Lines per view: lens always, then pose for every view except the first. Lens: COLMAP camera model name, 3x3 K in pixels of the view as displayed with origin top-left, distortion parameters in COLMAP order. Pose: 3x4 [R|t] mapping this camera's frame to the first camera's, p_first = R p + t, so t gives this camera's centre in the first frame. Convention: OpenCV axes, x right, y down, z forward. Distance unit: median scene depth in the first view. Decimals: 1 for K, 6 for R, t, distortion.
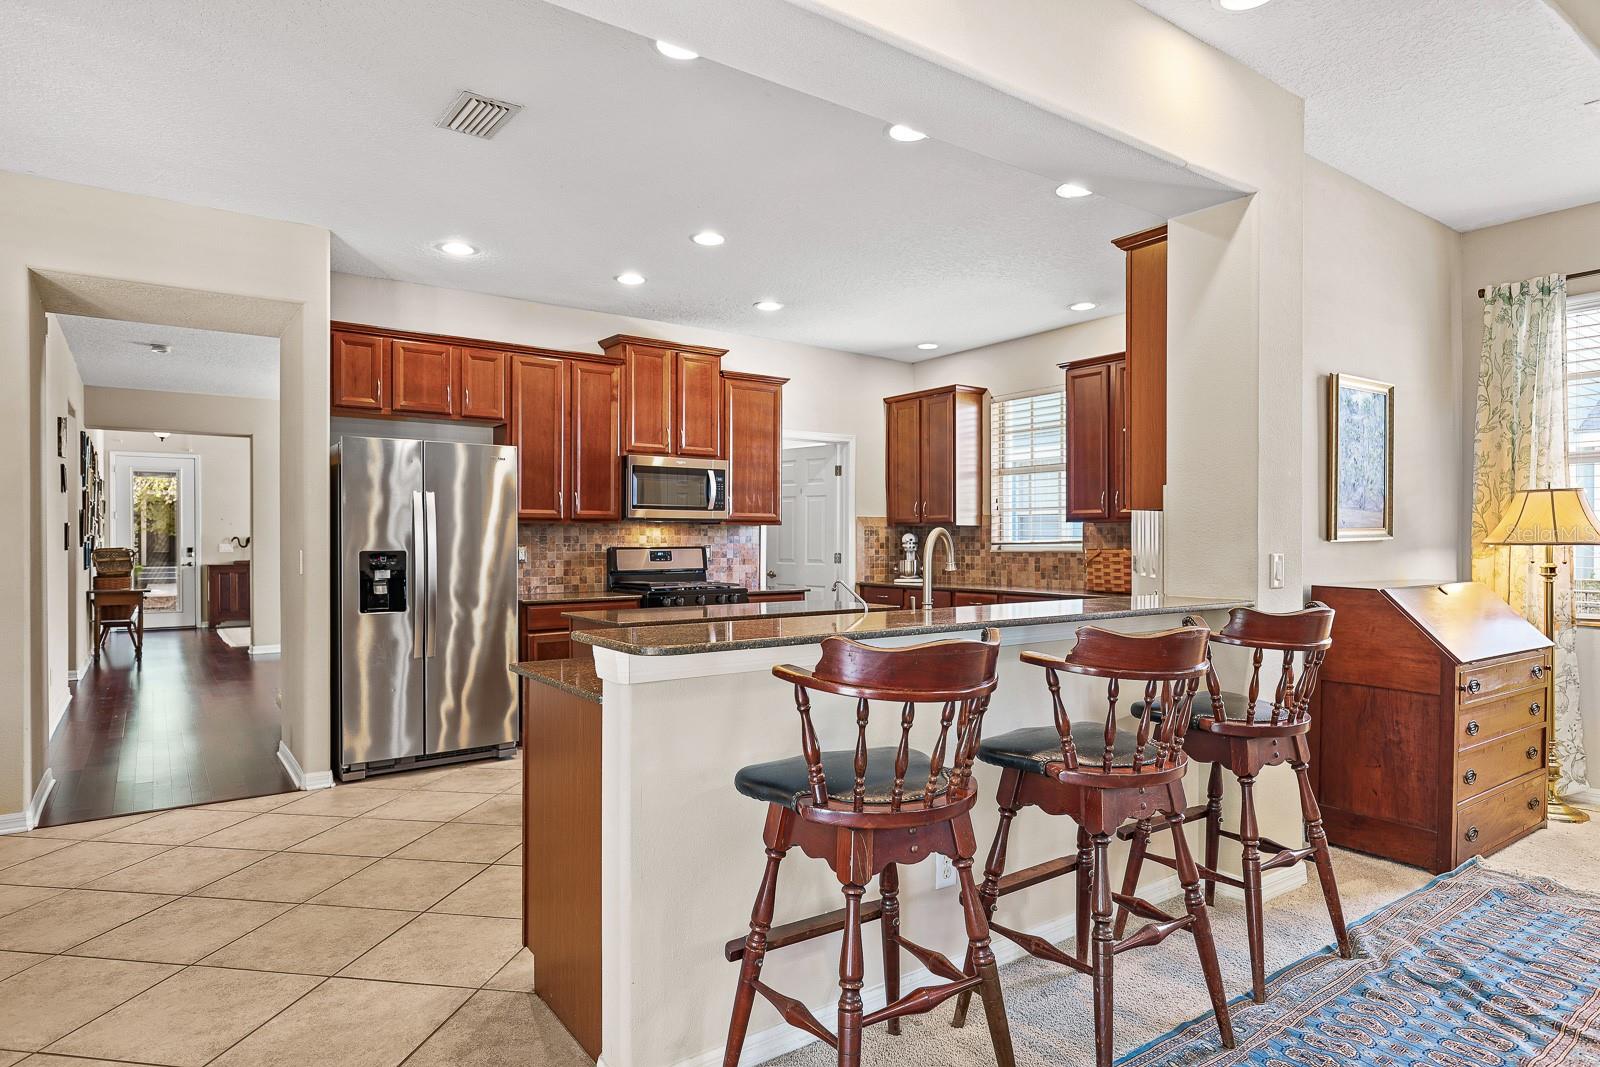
lens RADIAL K [[919.1, 0, 806.3], [0, 919.1, 536.6], [0, 0, 1]] dist [0.000768, 0.002103]
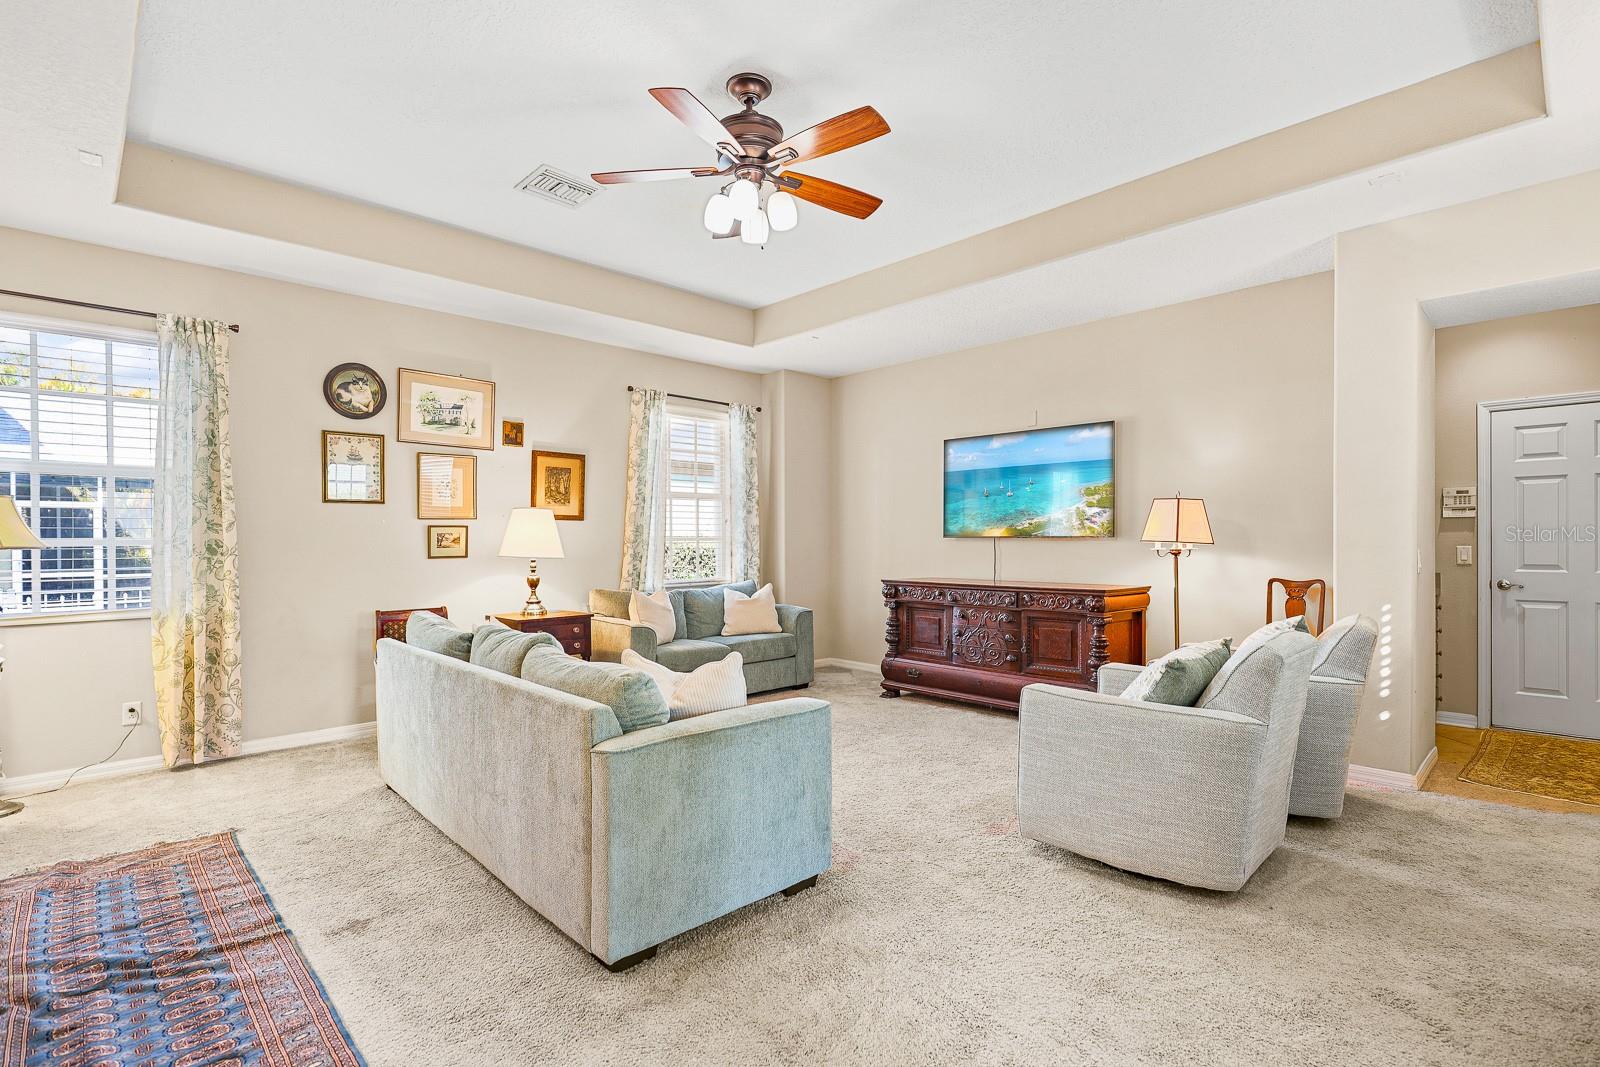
lens RADIAL K [[755.2, 0, 800.5], [0, 755.2, 547.1], [0, 0, 1]] dist [0.005799, -0.003422]
pose [[-0.148123, -0.004284, 0.988960, -0.100884], [0.003801, 0.999981, 0.004901, 0.003295], [-0.988962, 0.004485, -0.148104, 0.152602]]
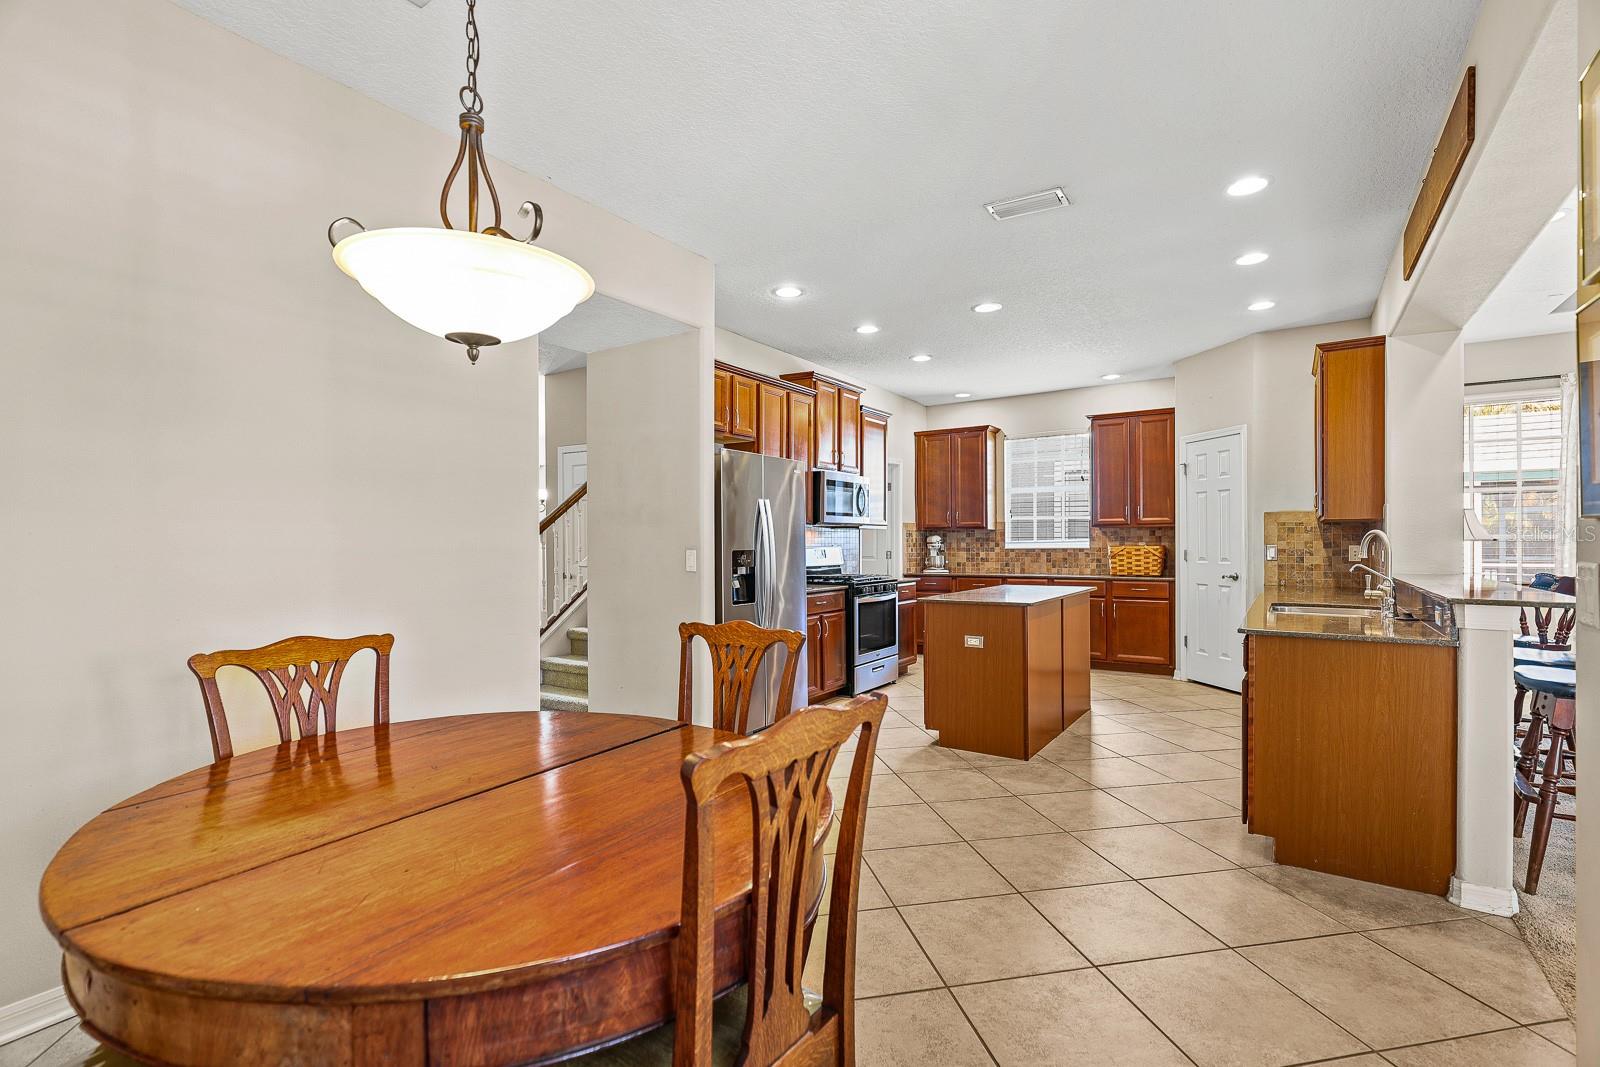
lens RADIAL K [[750.0, 0, 806.1], [0, 750.0, 538.7], [0, 0, 1]] dist [0.002961, 0.000468]
pose [[0.933530, -0.002291, 0.358492, -0.530309], [0.002480, 0.999997, -0.000067, 0.001030], [-0.358491, 0.000952, 0.933533, 0.074612]]
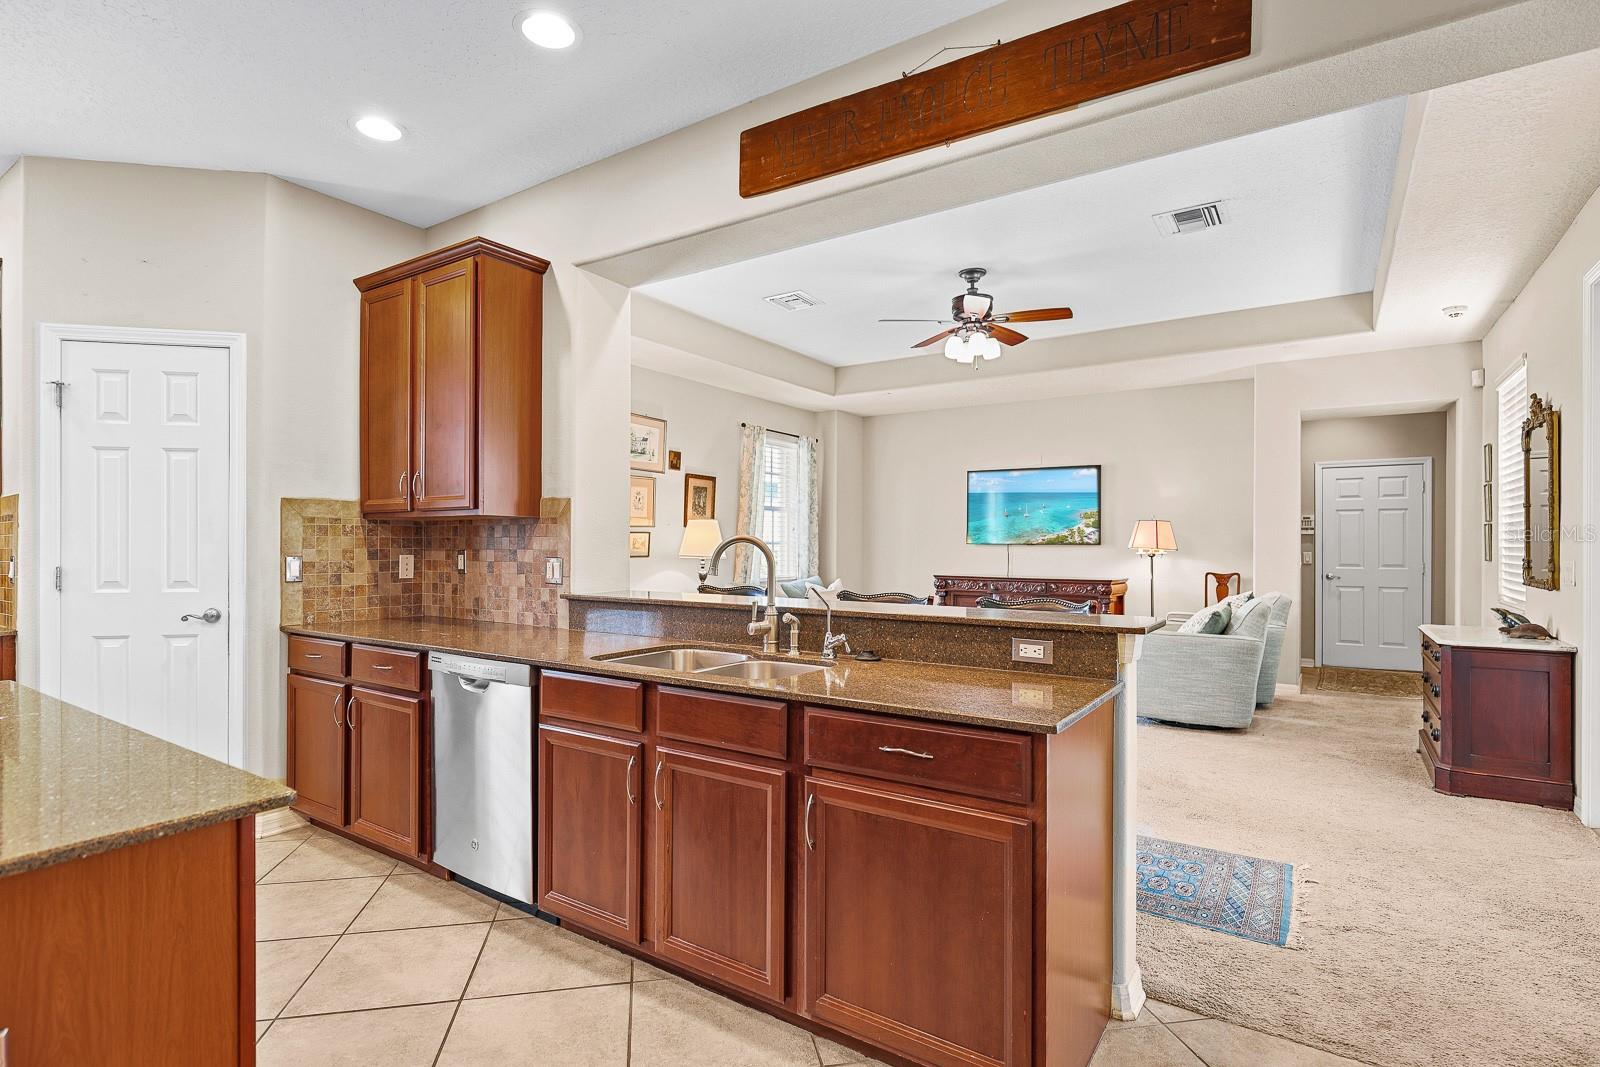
lens RADIAL K [[778.7, 0, 801.2], [0, 778.7, 546.4], [0, 0, 1]] dist [-0.001762, -0.000166]
pose [[-0.350345, -0.000267, 0.936621, -0.319576], [-0.003591, 0.999993, -0.001058, 0.003022], [-0.936614, -0.003734, -0.350344, 0.558653]]
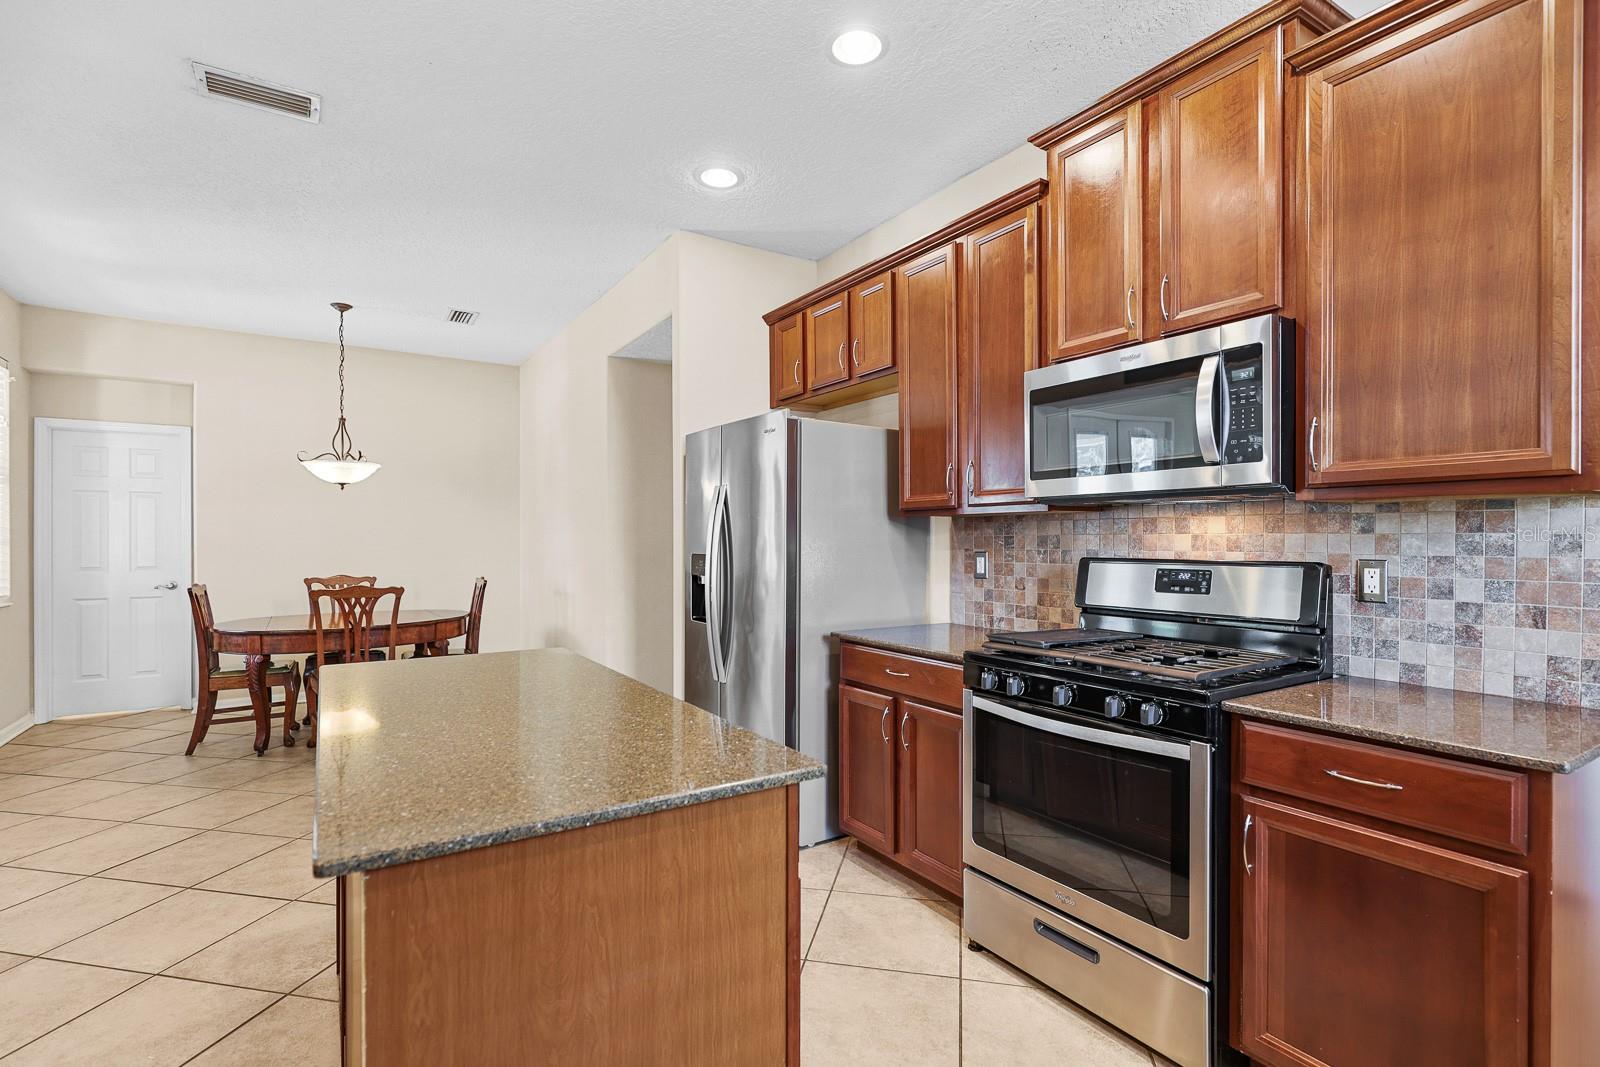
lens RADIAL K [[755.2, 0, 806.2], [0, 755.2, 540.9], [0, 0, 1]] dist [0.005799, -0.003422]
pose [[-0.049586, 0.002708, -0.998766, 0.204875], [0.003668, 0.999990, 0.002529, 0.000712], [0.998763, -0.003538, -0.049596, 0.834552]]
